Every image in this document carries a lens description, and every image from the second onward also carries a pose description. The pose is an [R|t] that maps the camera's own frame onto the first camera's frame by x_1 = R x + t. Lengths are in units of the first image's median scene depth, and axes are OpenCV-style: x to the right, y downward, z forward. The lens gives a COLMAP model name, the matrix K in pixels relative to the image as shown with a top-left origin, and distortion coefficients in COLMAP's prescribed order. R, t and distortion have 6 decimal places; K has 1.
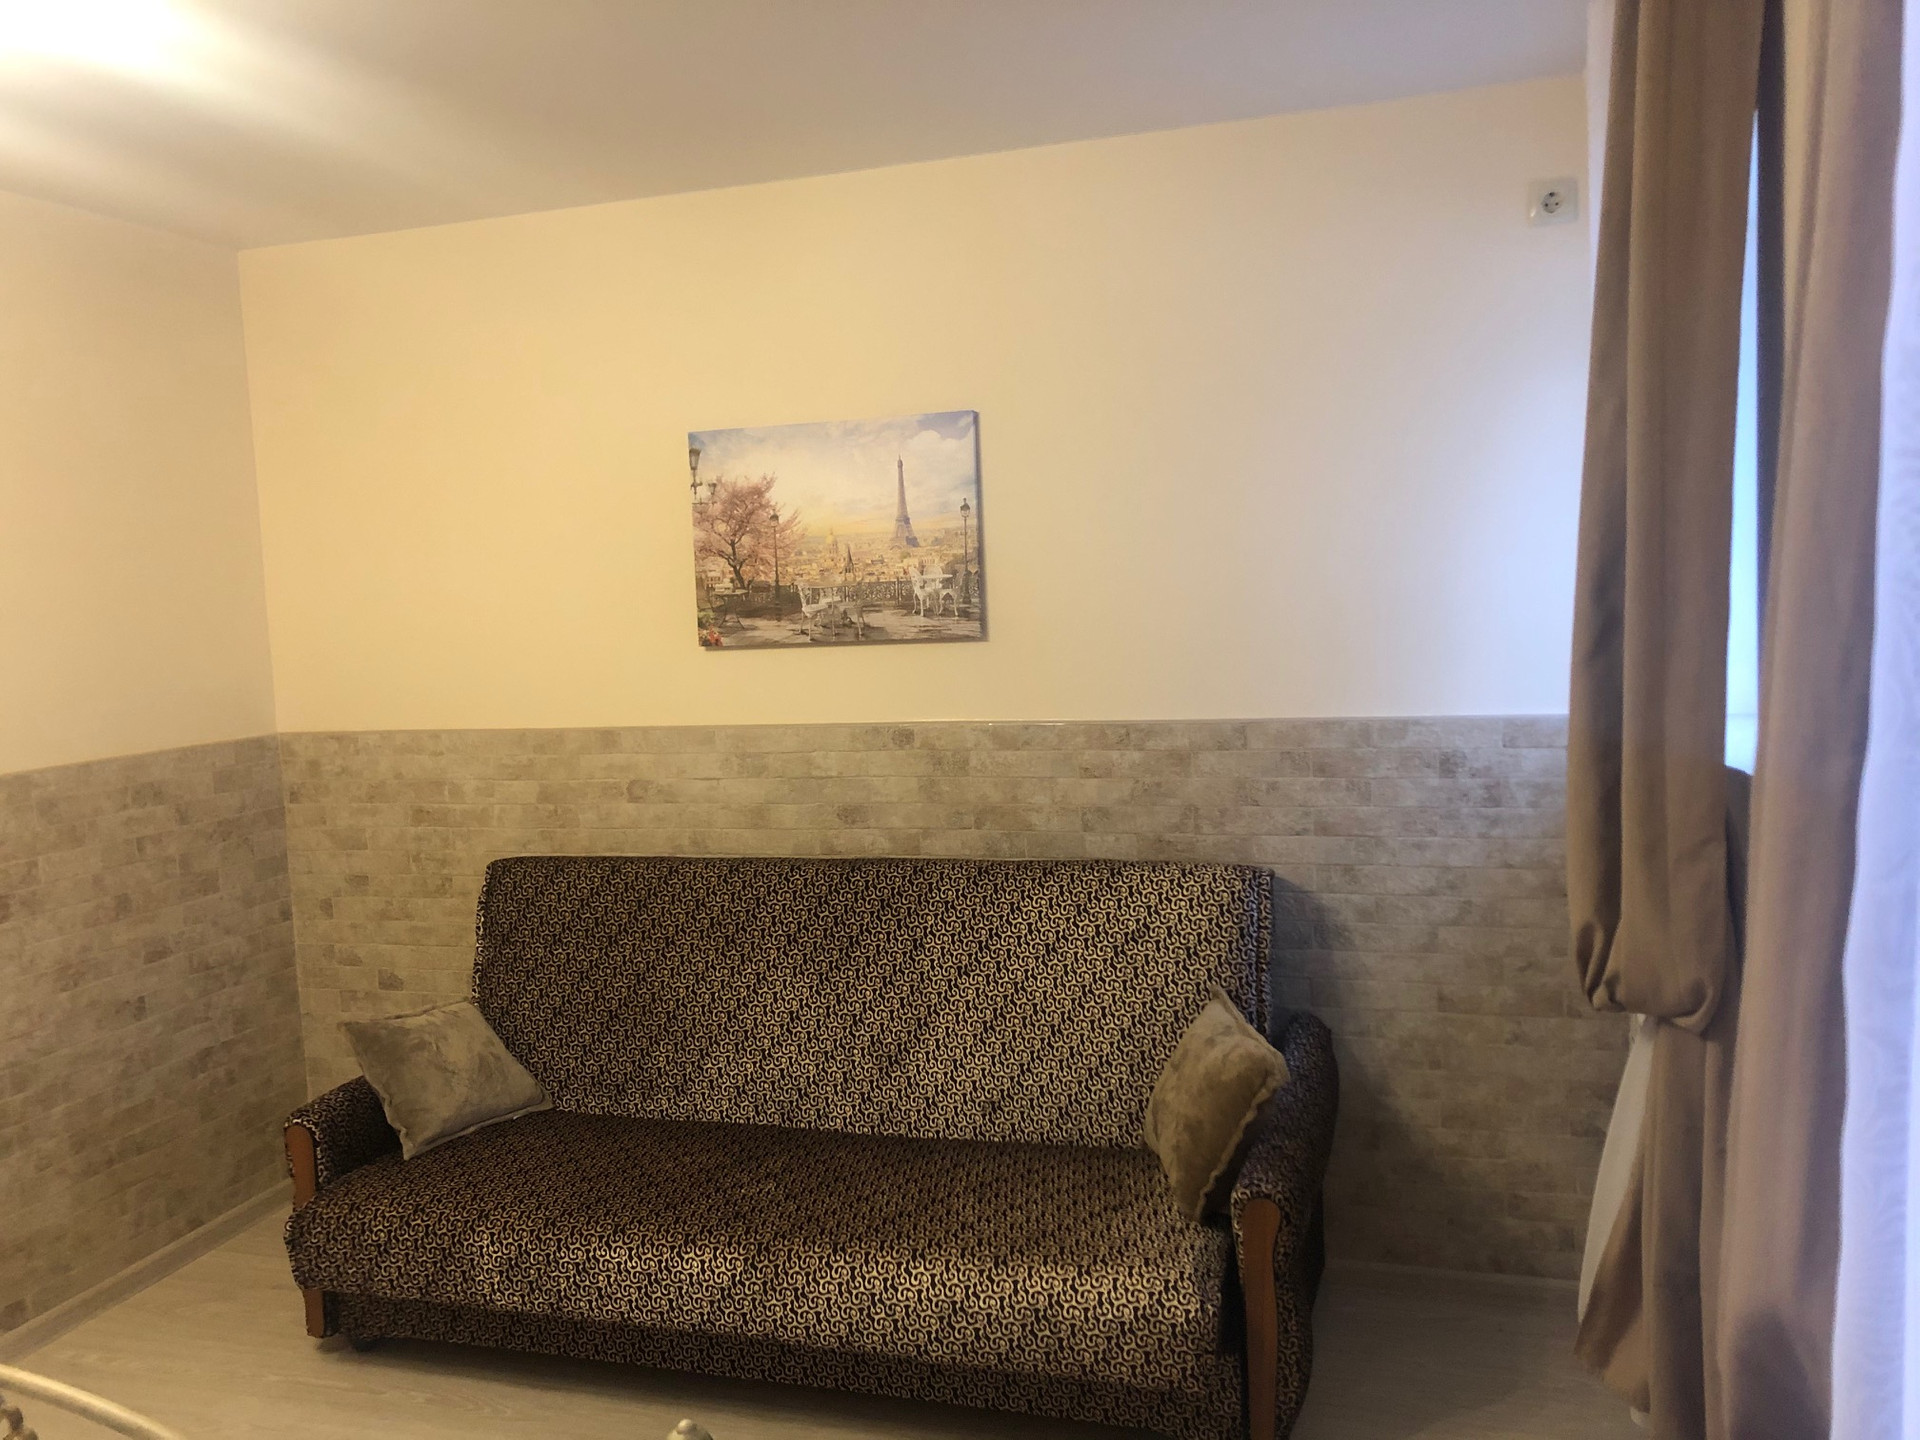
lens RADIAL K [[1552.6, 0, 956.1], [0, 1552.6, 617.2], [0, 0, 1]] dist [0.235730, -0.448694]
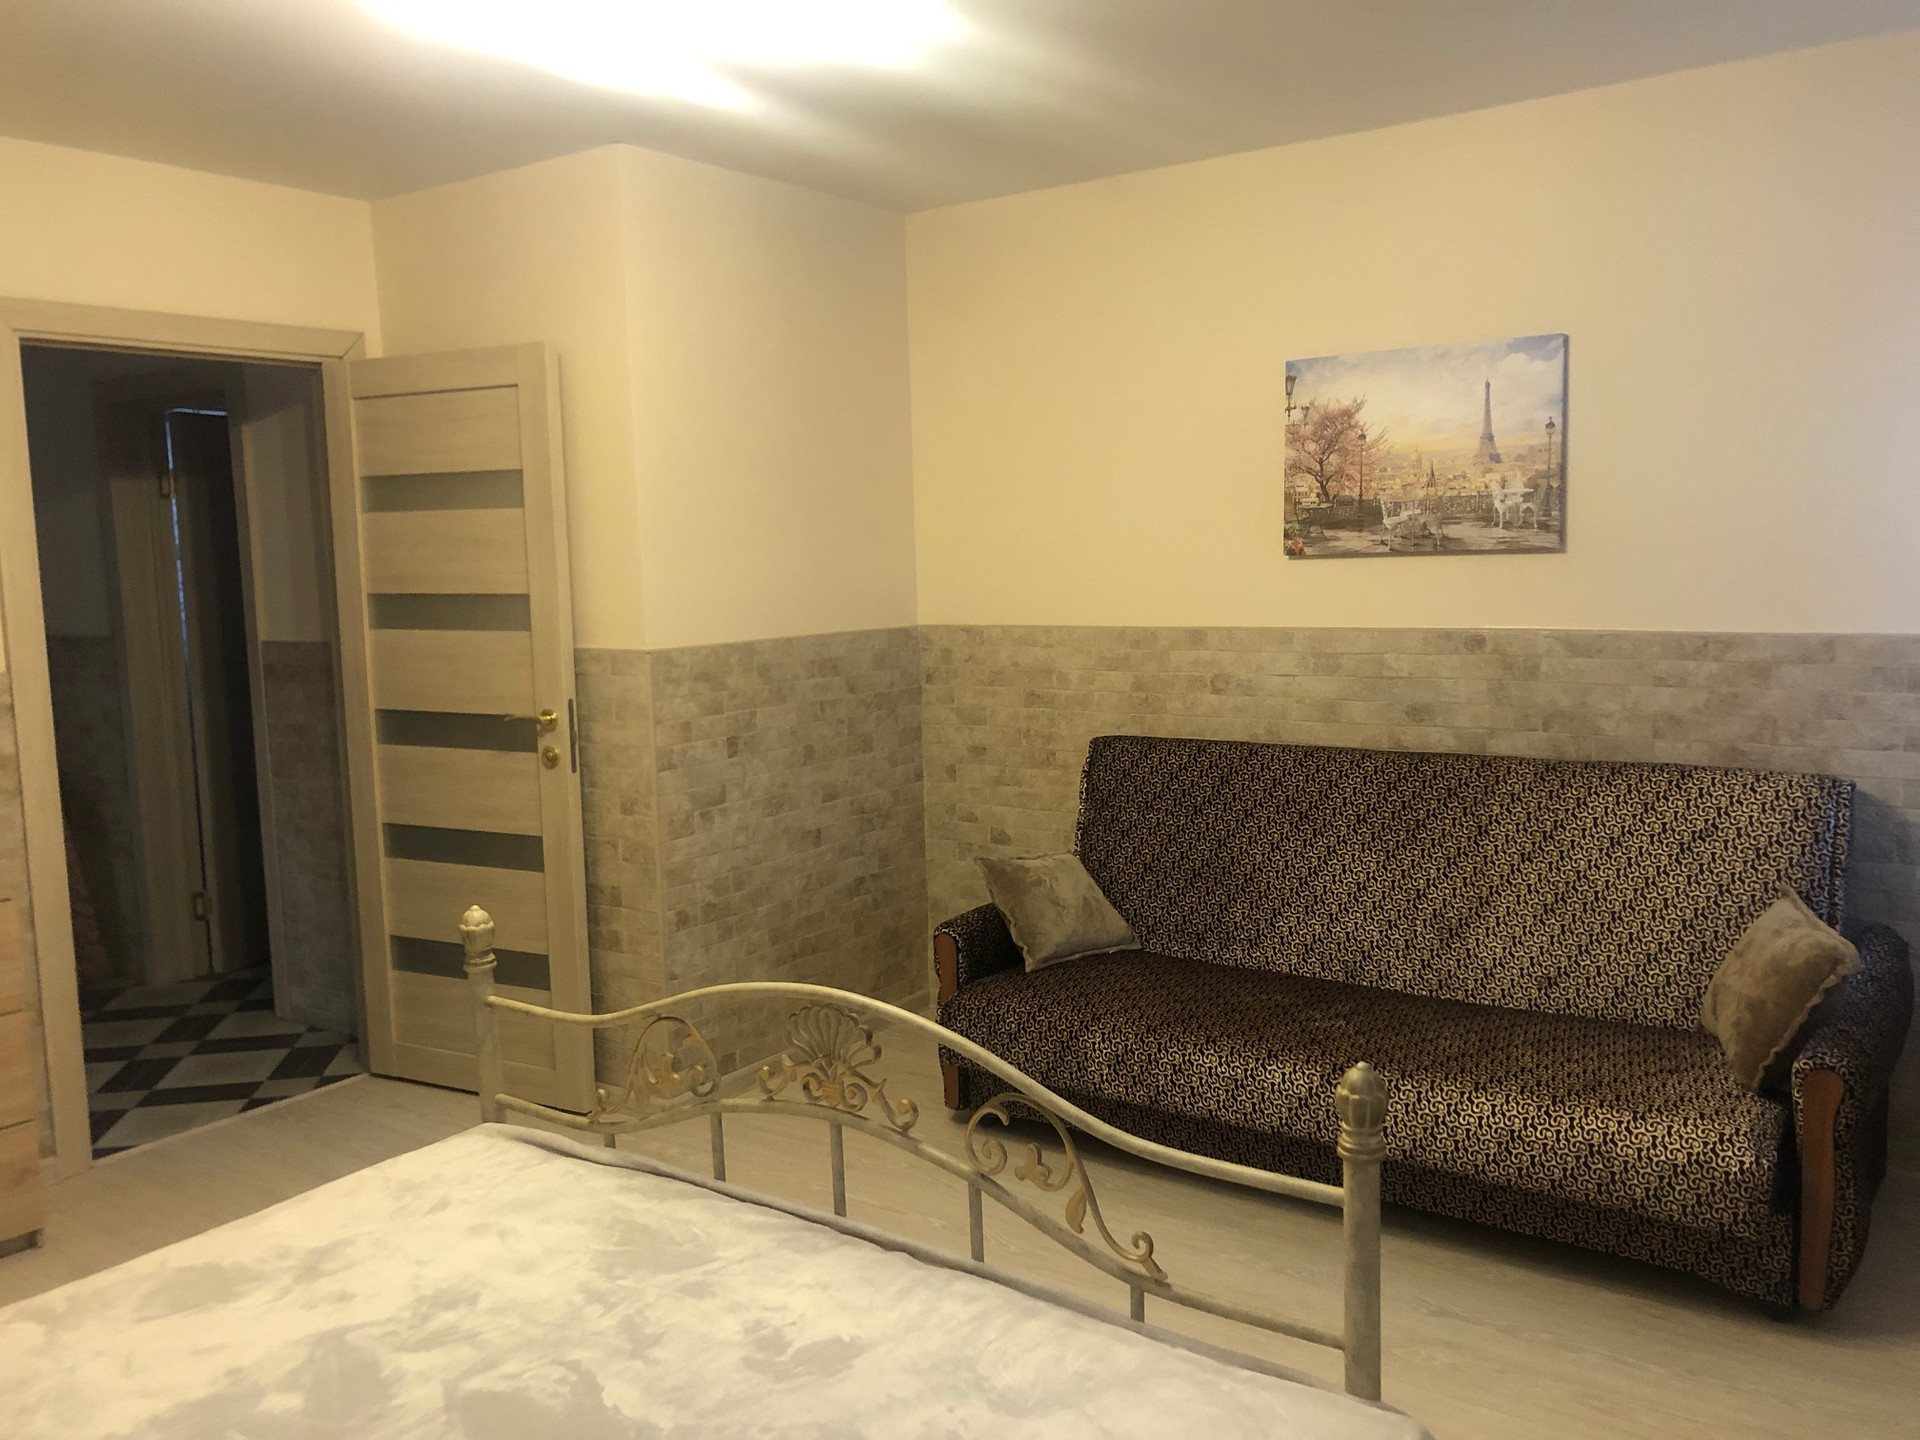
lens RADIAL K [[1580.9, 0, 950.1], [0, 1580.9, 653.9], [0, 0, 1]] dist [0.004404, 0.024054]
pose [[0.950515, 0.040396, -0.308041, -0.042367], [-0.023269, 0.997982, 0.059073, 0.029362], [0.309806, -0.048982, 0.949537, -0.156716]]
